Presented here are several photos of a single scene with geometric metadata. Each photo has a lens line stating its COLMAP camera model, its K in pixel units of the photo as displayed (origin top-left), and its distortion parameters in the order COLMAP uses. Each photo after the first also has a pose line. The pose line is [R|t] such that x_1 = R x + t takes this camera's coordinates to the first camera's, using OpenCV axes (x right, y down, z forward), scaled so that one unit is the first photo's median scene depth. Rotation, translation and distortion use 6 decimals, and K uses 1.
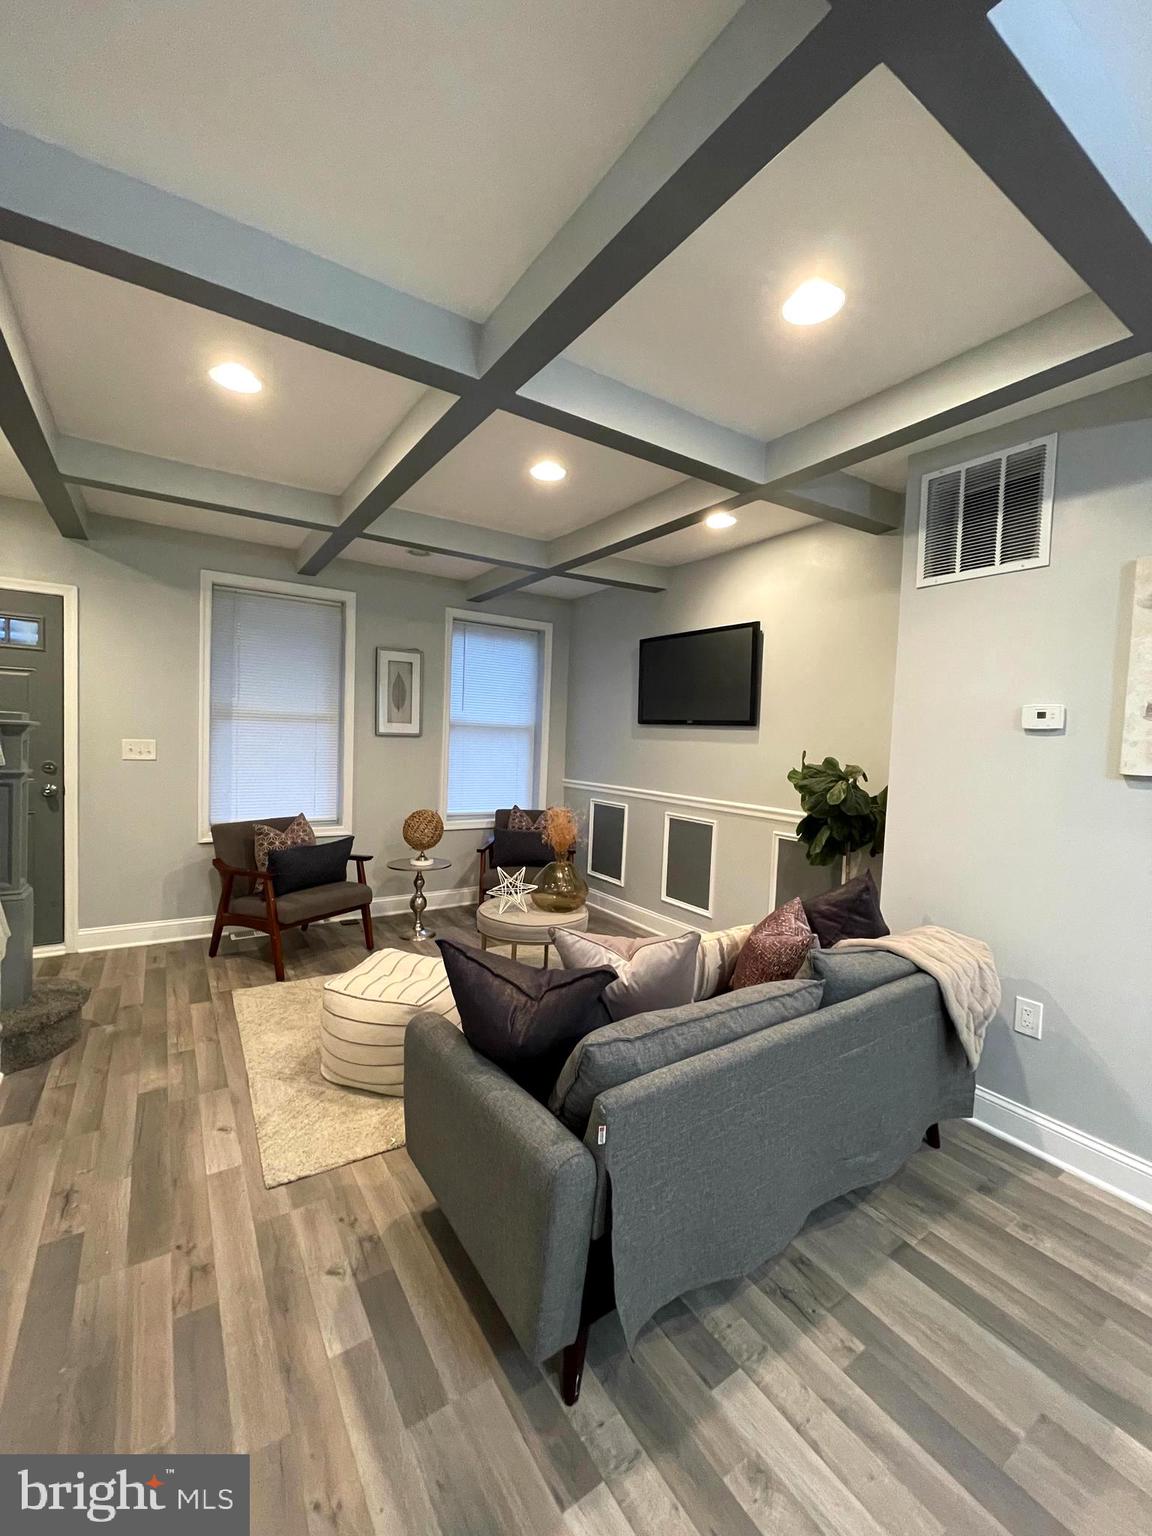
lens RADIAL K [[617.6, 0, 578.3], [0, 617.6, 764.8], [0, 0, 1]] dist [-0.006449, 0.002595]
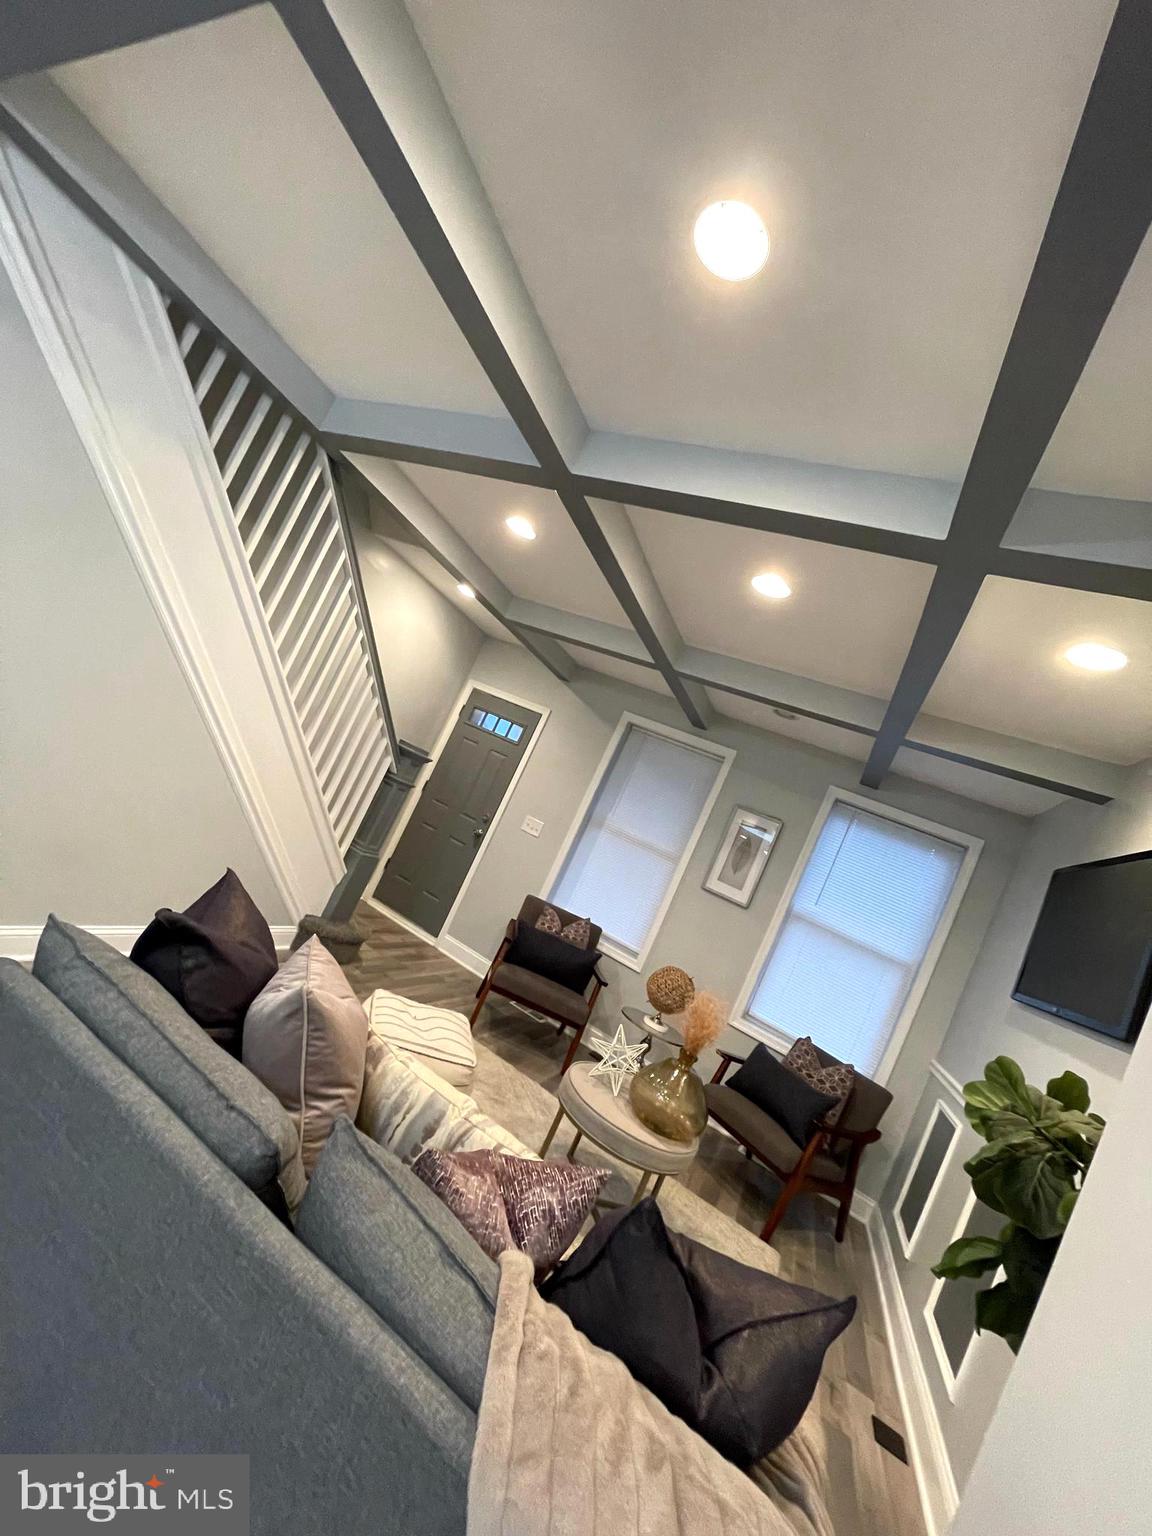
lens RADIAL K [[620.8, 0, 576.0], [0, 620.8, 768.0], [0, 0, 1]] dist [0.000395, 0.000367]
pose [[0.521293, 0.132099, -0.843091, 0.484625], [-0.435412, 0.890848, -0.129638, -0.005177], [0.733941, 0.434672, 0.521911, 0.366952]]
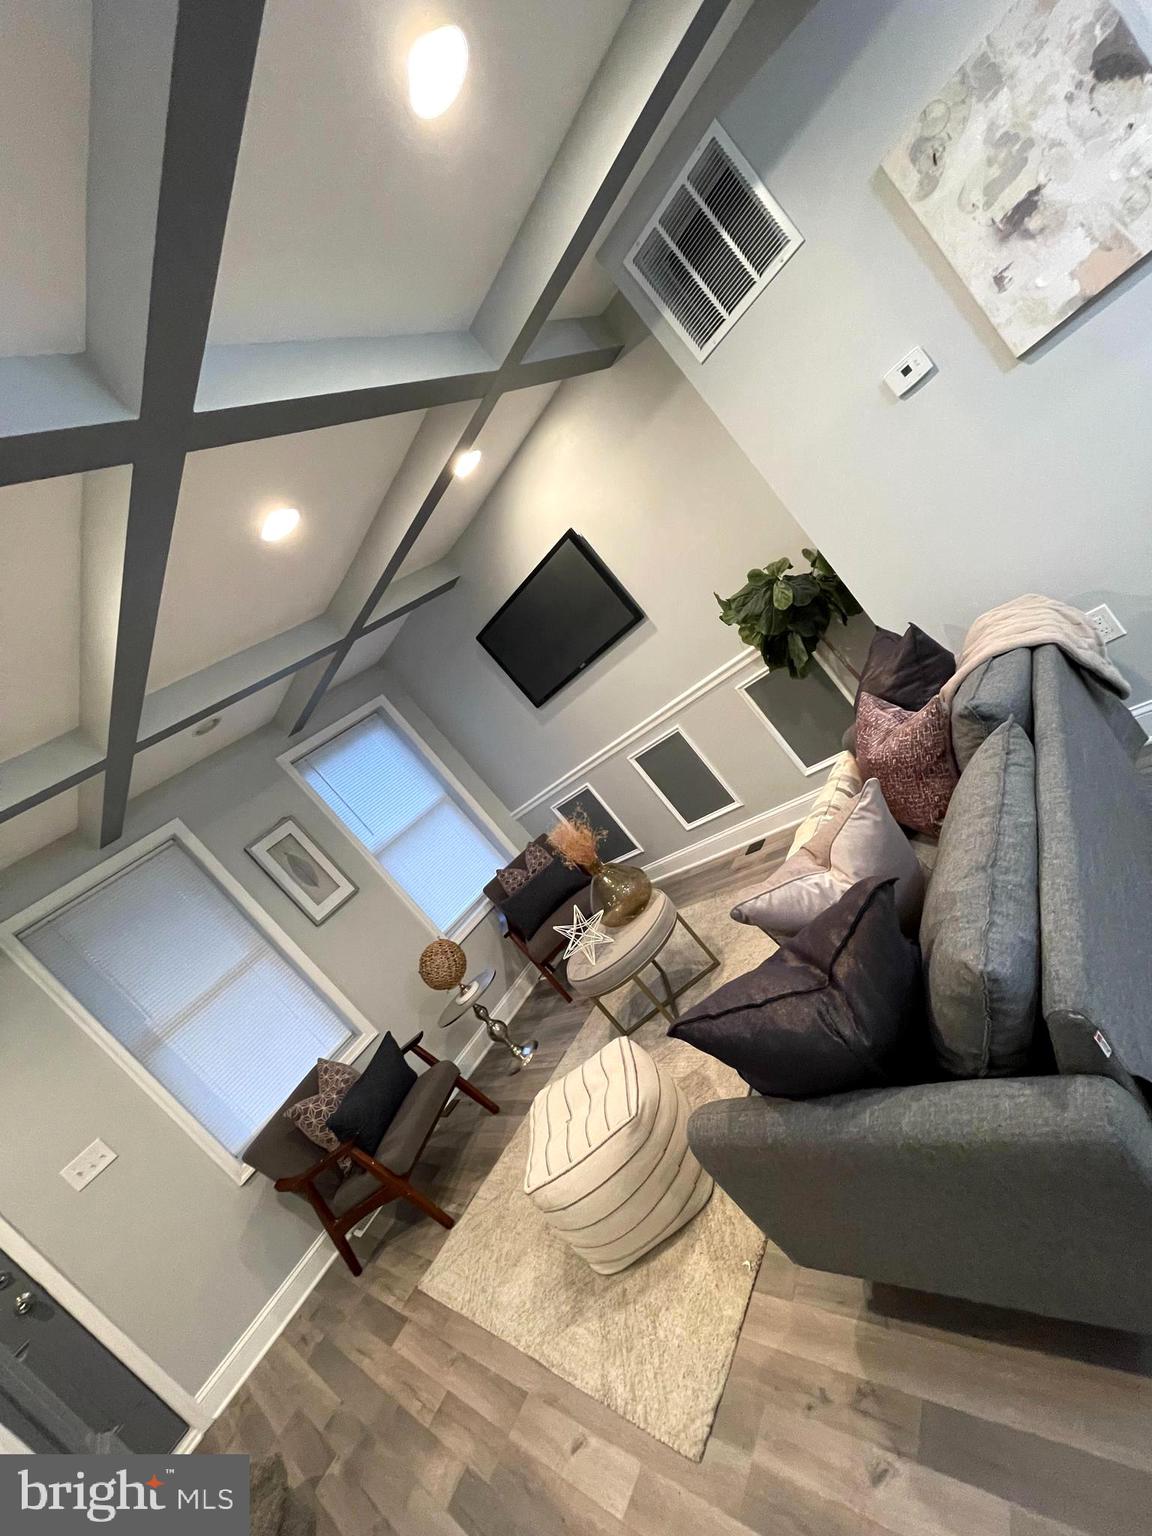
lens RADIAL K [[617.6, 0, 578.3], [0, 617.6, 764.8], [0, 0, 1]] dist [-0.006449, 0.002595]
pose [[0.715655, -0.675585, 0.177264, -0.102958], [0.677999, 0.732922, 0.056064, -0.021207], [-0.167797, 0.080062, 0.982565, 0.142440]]
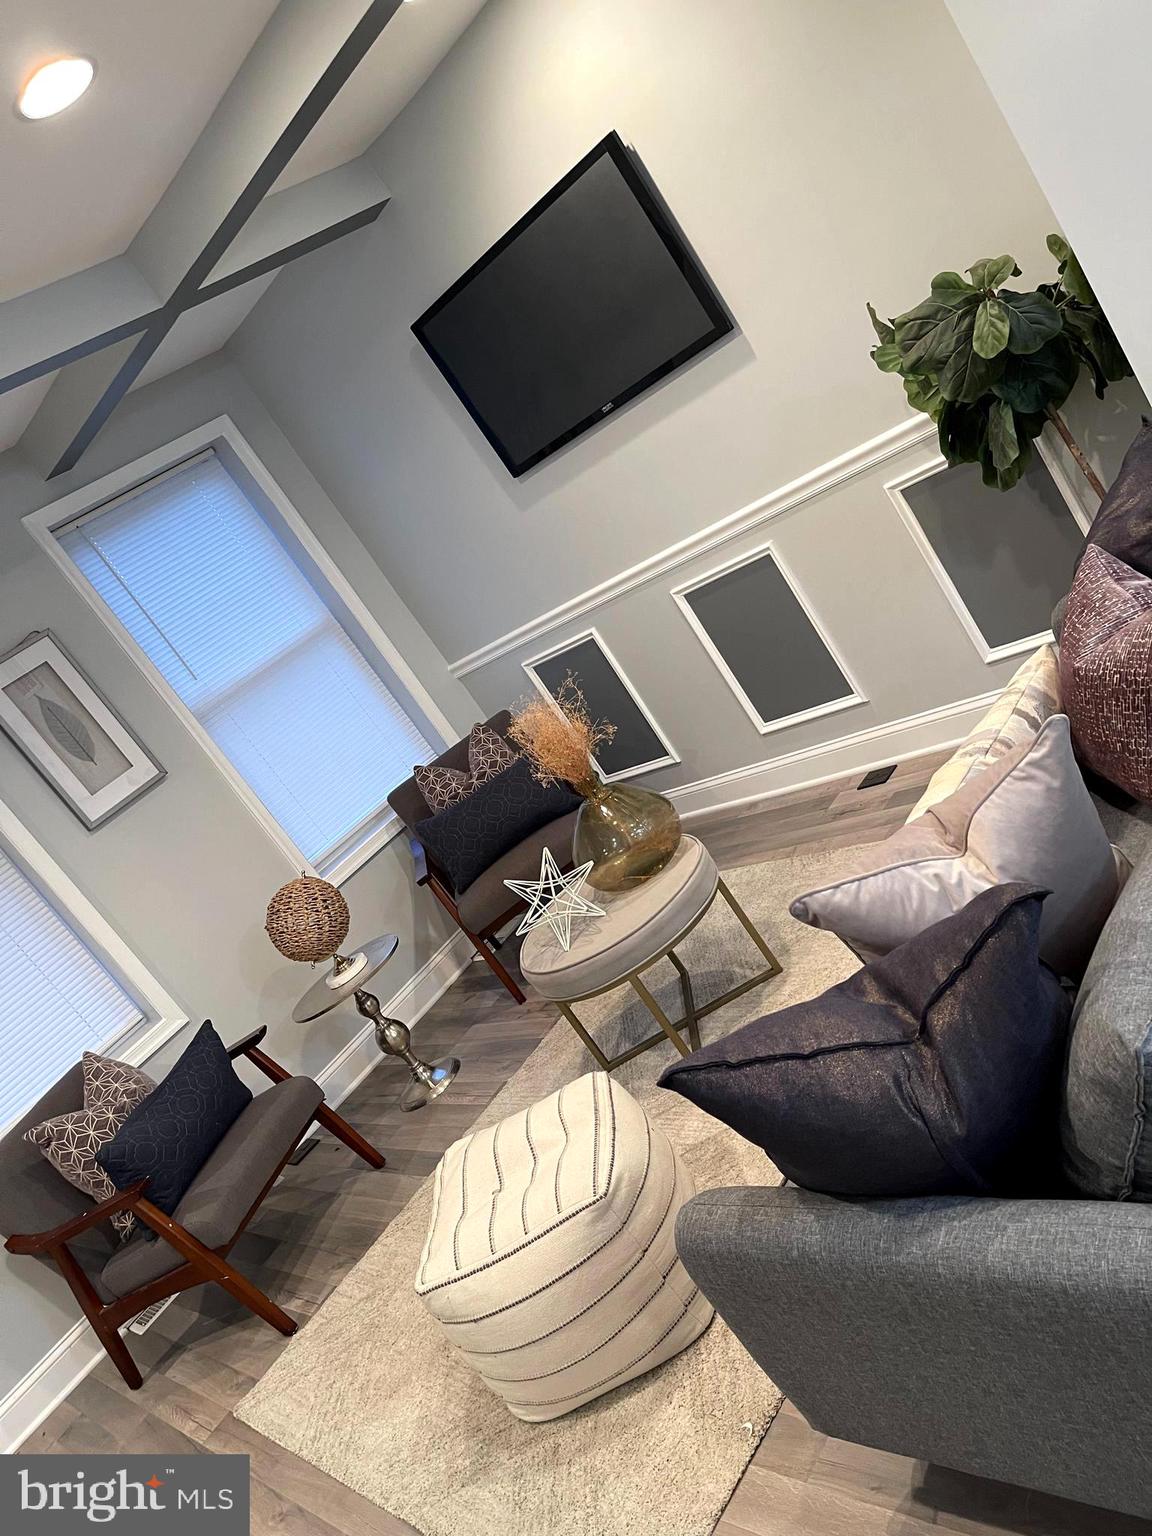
lens RADIAL K [[1157.6, 0, 576.0], [0, 1157.6, 768.0], [0, 0, 1]] dist [0.066282, -0.092521]
pose [[0.785388, -0.615390, 0.066787, -0.089776], [0.596137, 0.781014, 0.186111, -0.041233], [-0.166692, -0.106355, 0.980256, 0.093314]]
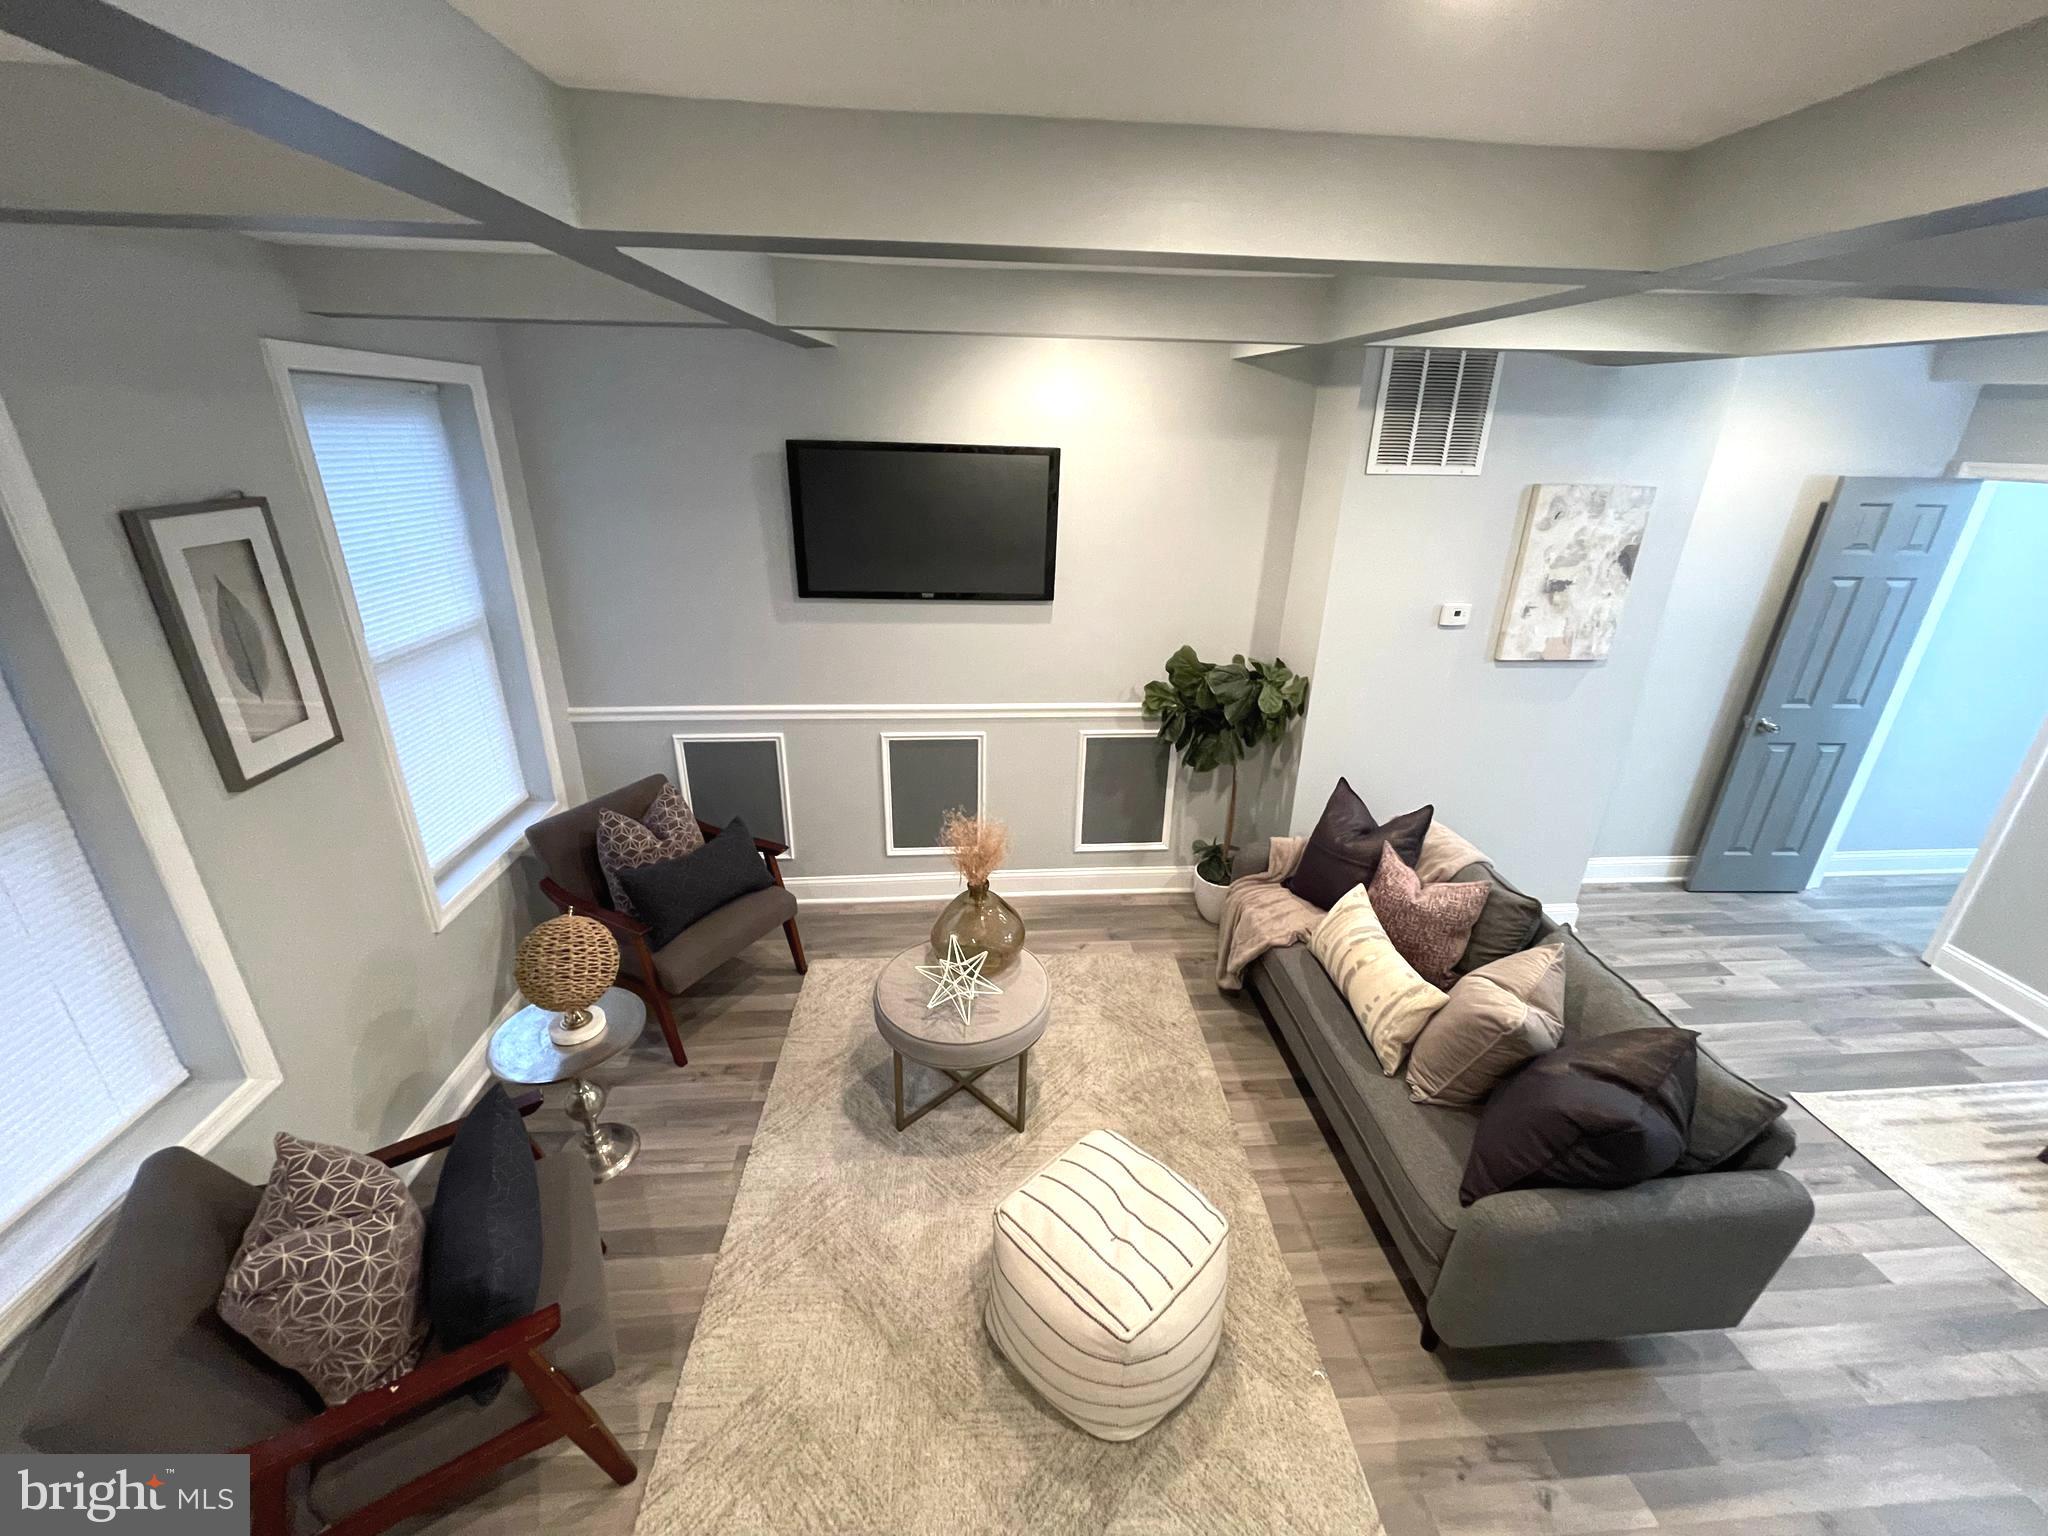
lens RADIAL K [[823.5, 0, 1016.6], [0, 823.5, 765.2], [0, 0, 1]] dist [-0.006449, 0.002595]
pose [[0.495729, -0.355215, 0.792511, -0.619935], [0.038940, 0.920703, 0.388316, -0.285528], [-0.867604, -0.161639, 0.470252, 0.600016]]
